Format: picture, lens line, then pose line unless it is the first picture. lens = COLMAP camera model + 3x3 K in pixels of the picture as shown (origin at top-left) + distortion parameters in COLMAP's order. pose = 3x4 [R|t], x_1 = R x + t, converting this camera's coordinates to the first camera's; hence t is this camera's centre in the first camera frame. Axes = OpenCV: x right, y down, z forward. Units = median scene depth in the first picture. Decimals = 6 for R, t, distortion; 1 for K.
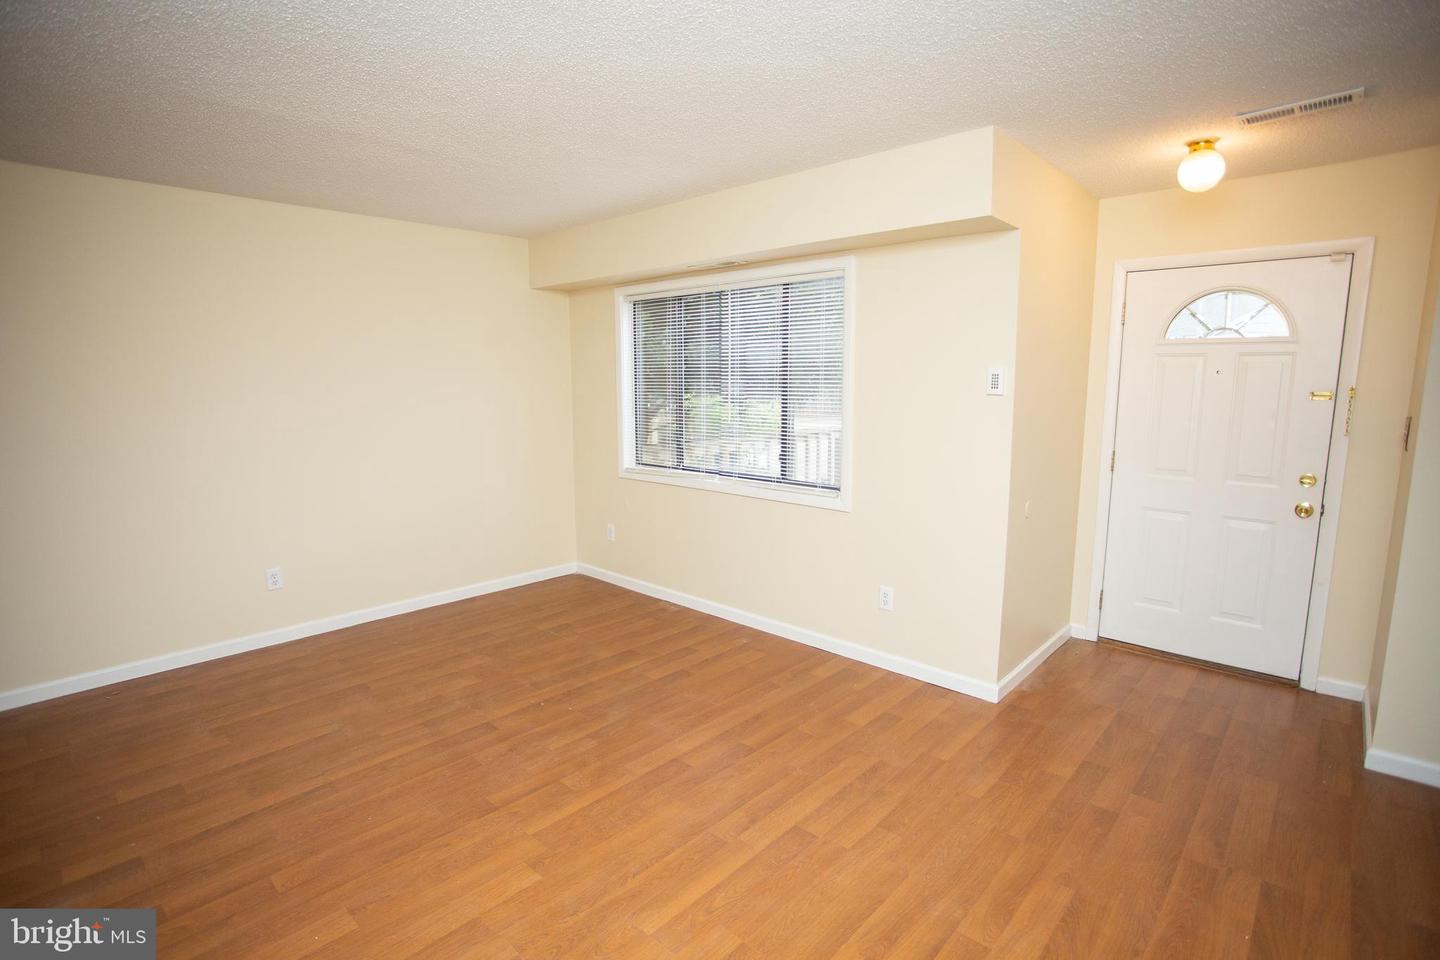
lens RADIAL K [[700.2, 0, 720.0], [0, 700.2, 480.0], [0, 0, 1]] dist [-0.069817, 0.032269]
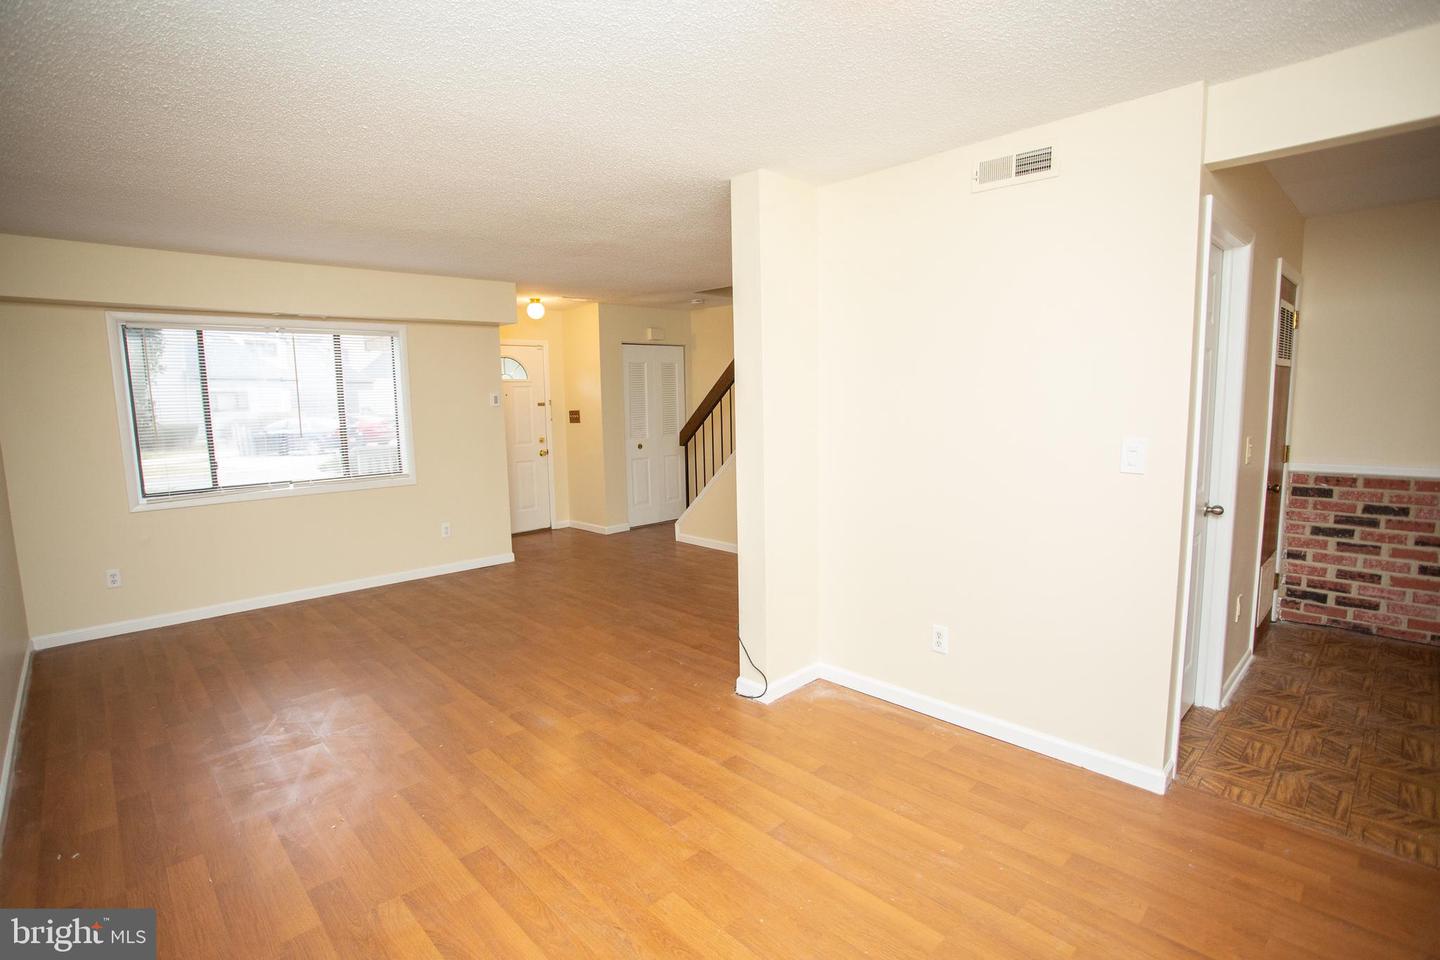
lens RADIAL K [[700.2, 0, 720.0], [0, 700.2, 480.0], [0, 0, 1]] dist [-0.069817, 0.032269]
pose [[0.058791, -0.118436, 0.991220, -1.685450], [0.163546, 0.980664, 0.107475, -0.025721], [-0.984782, 0.155792, 0.077024, 0.253170]]
